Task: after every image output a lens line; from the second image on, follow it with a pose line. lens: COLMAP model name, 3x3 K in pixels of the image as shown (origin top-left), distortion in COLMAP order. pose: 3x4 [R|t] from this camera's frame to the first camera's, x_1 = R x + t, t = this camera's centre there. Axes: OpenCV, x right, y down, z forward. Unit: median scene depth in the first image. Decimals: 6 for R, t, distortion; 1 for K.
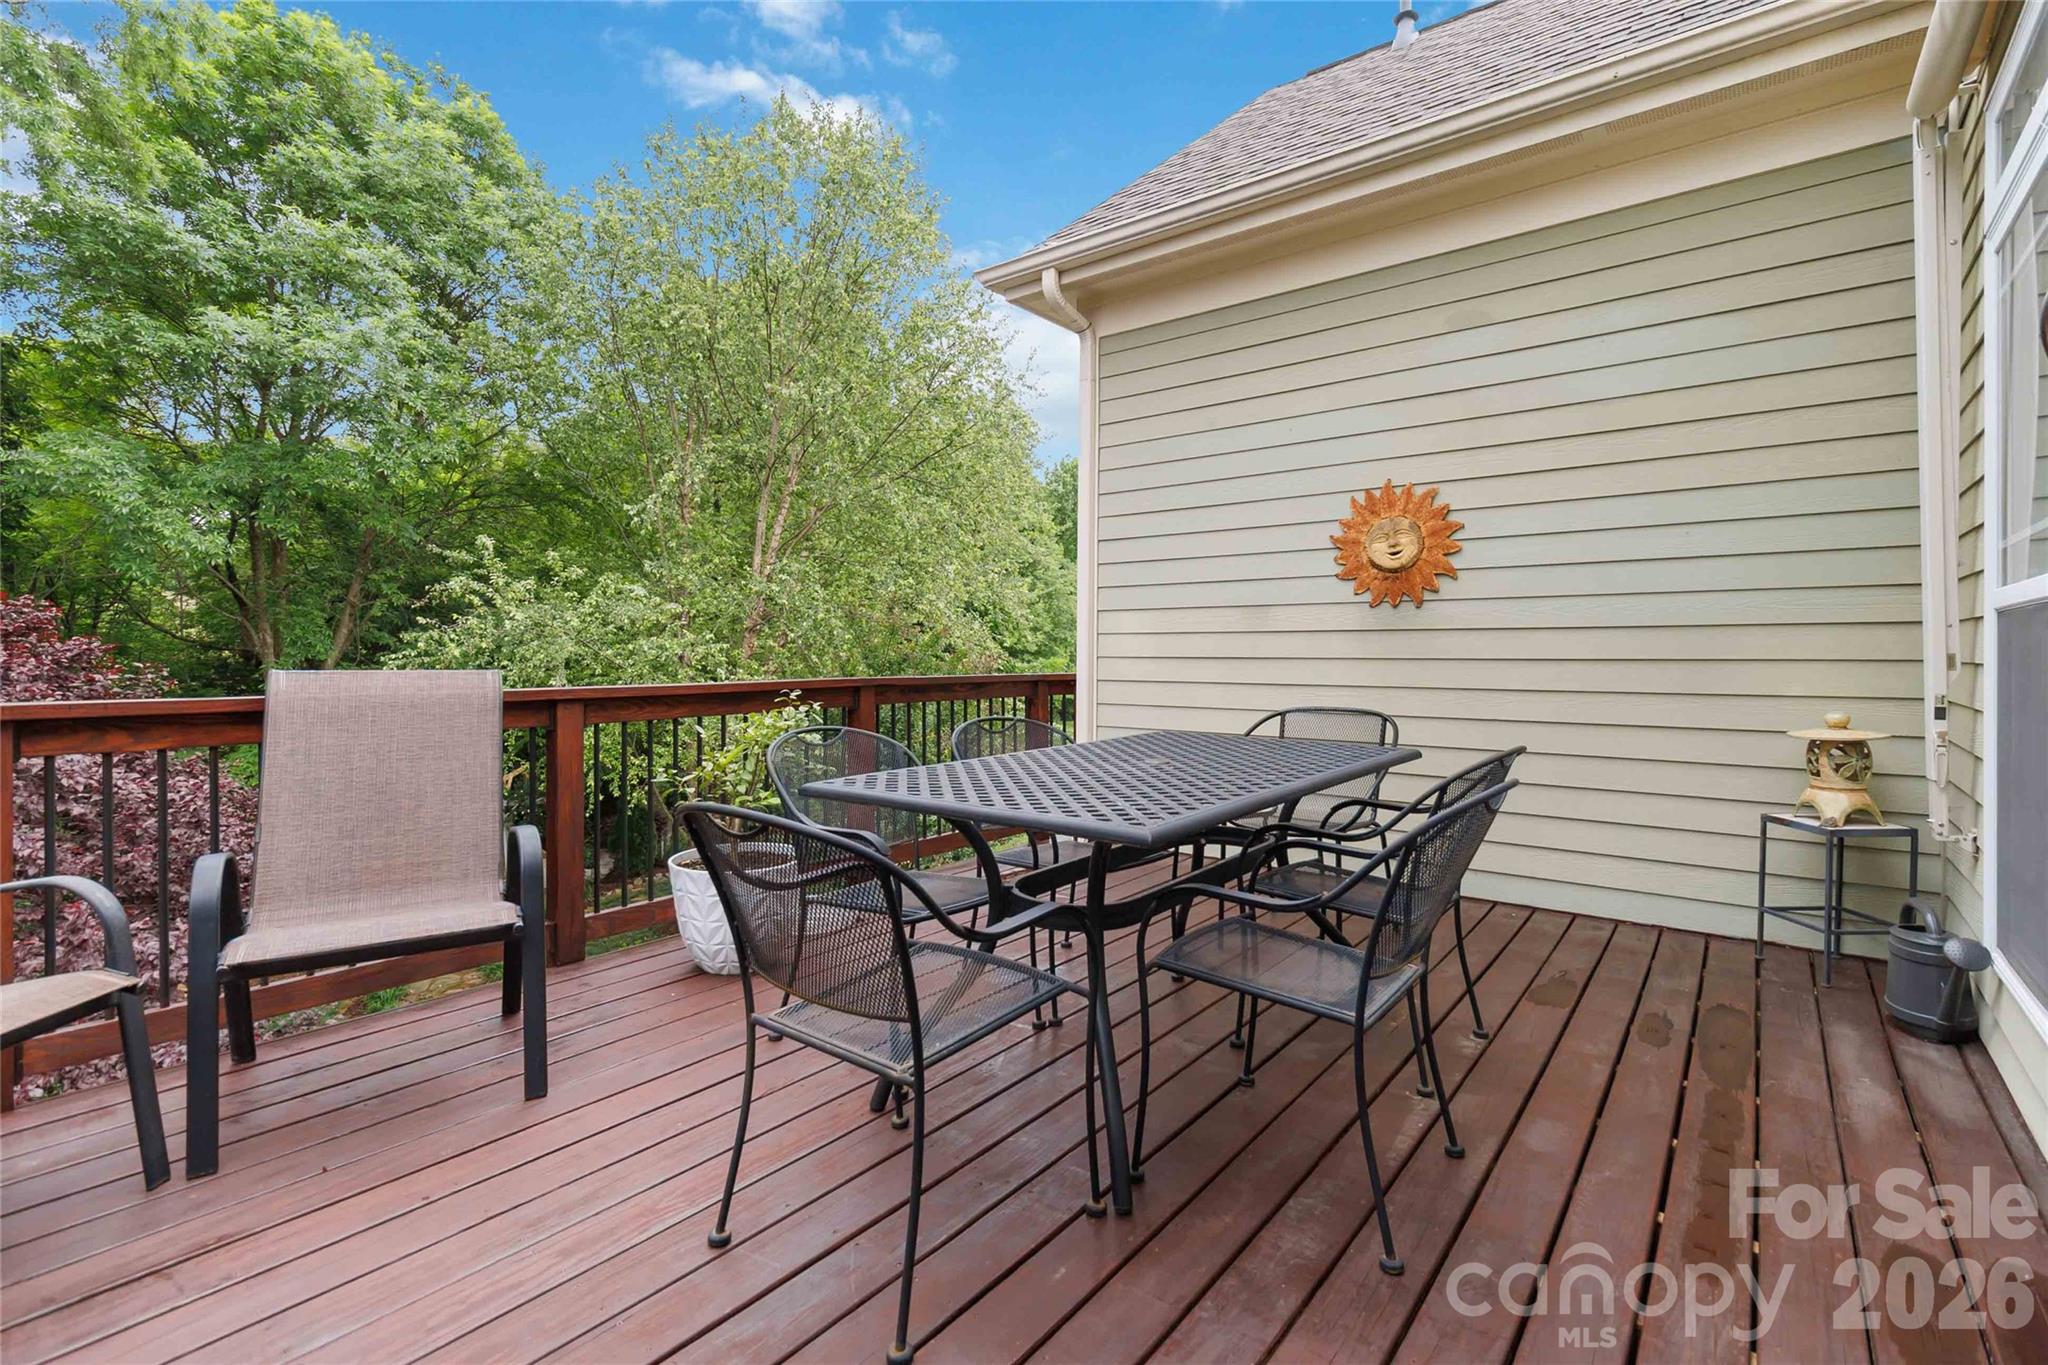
lens RADIAL K [[904.9, 0, 1024.0], [0, 904.9, 682.5], [0, 0, 1]] dist [-0.011494, -0.000441]
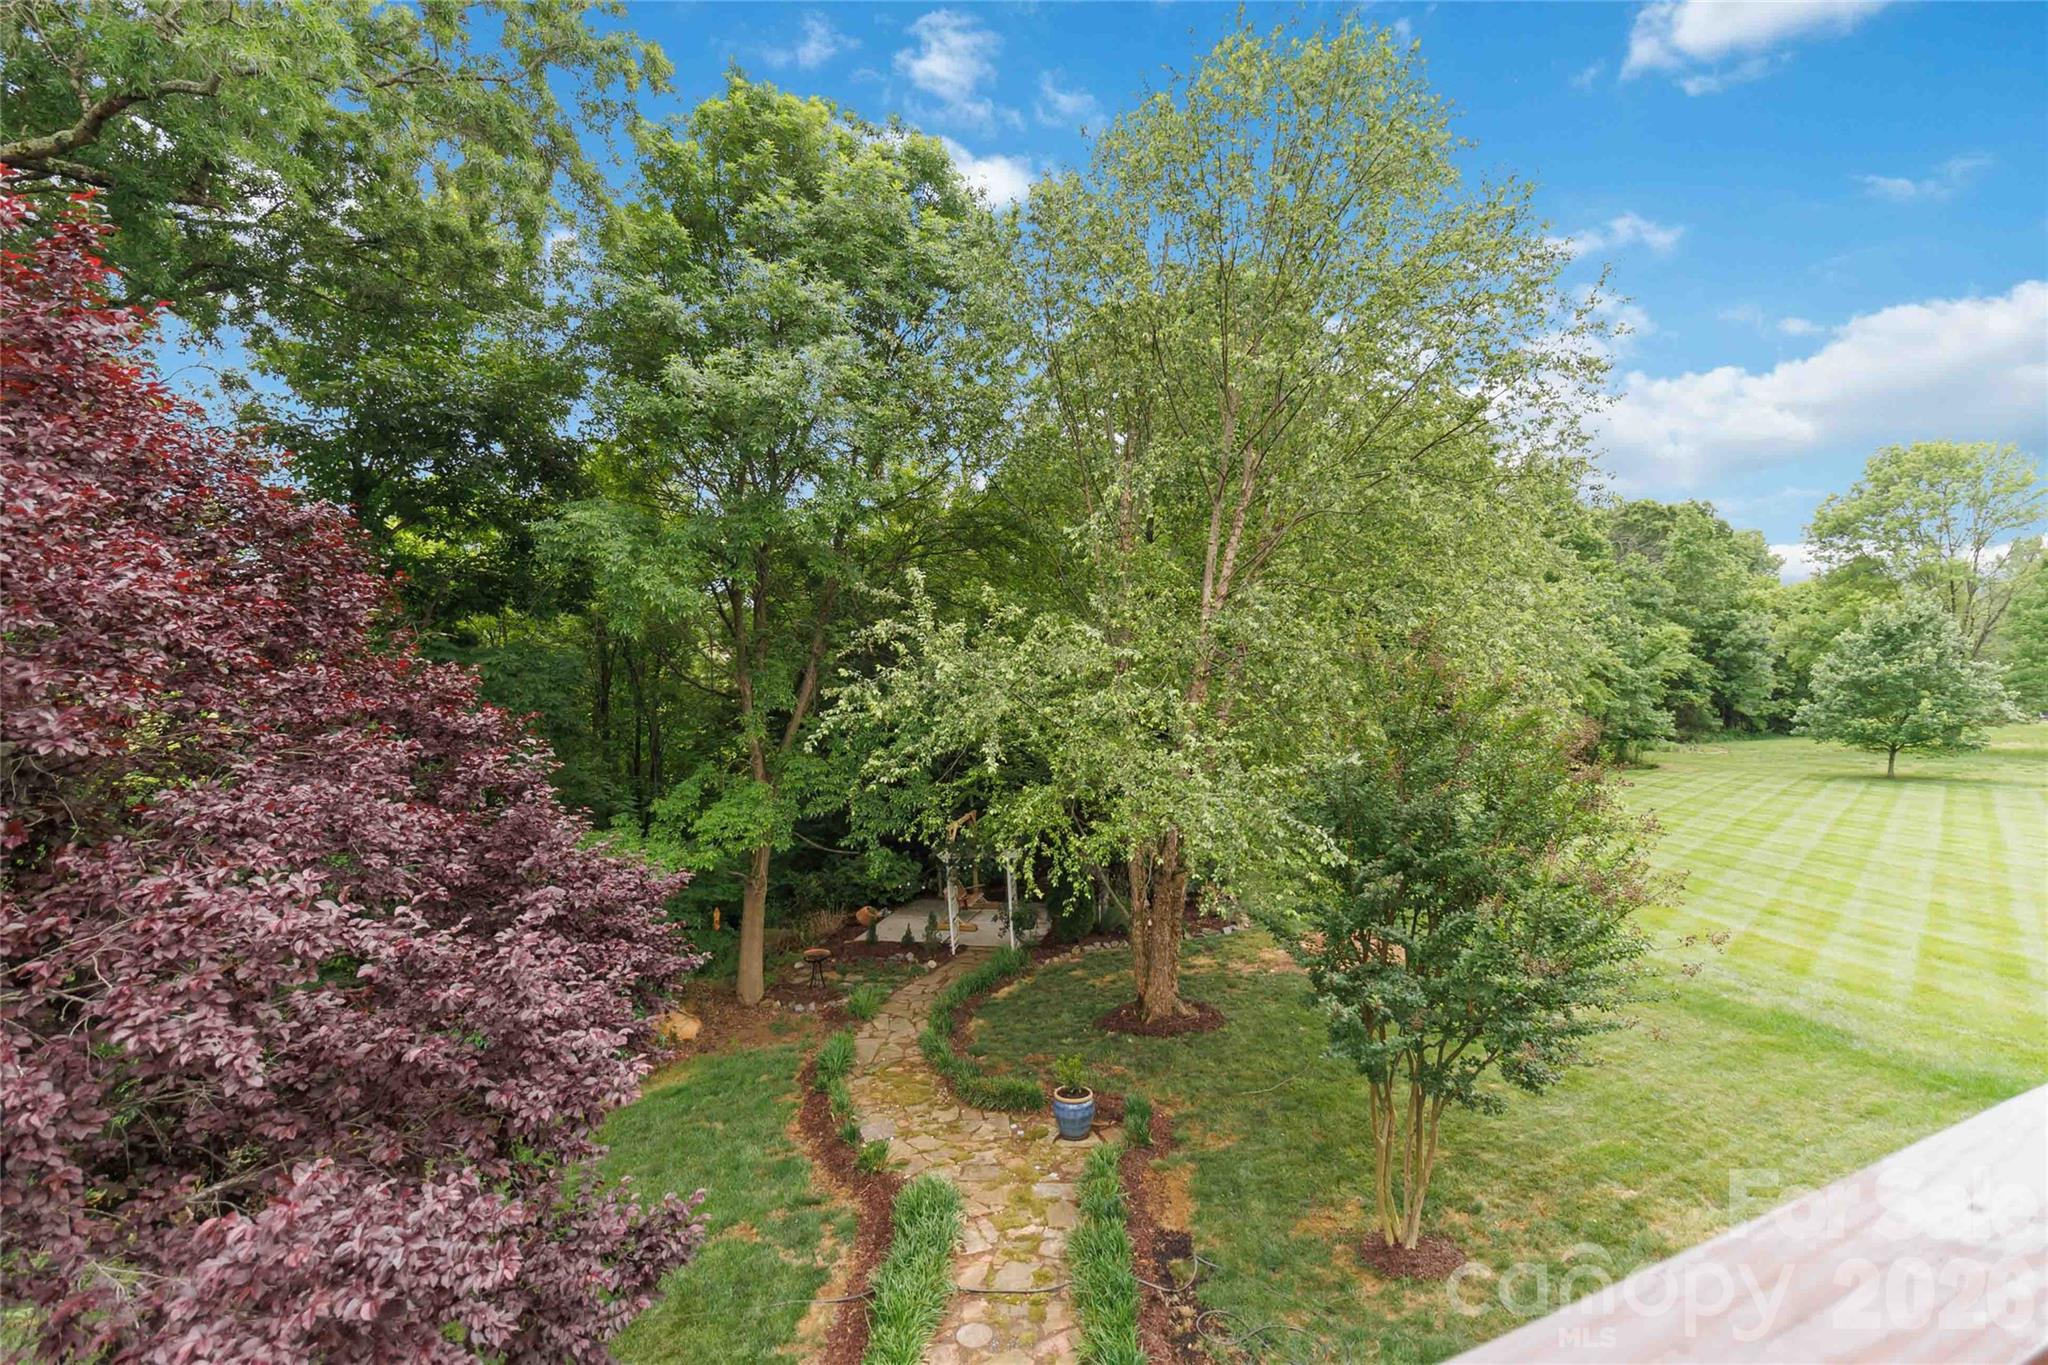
lens RADIAL K [[904.9, 0, 1024.0], [0, 904.9, 682.5], [0, 0, 1]] dist [-0.011494, -0.000441]
pose [[0.909364, -0.006636, -0.415947, -0.131251], [-0.012866, 0.998946, -0.044065, -0.019627], [0.415801, 0.045423, 0.908320, 0.238202]]
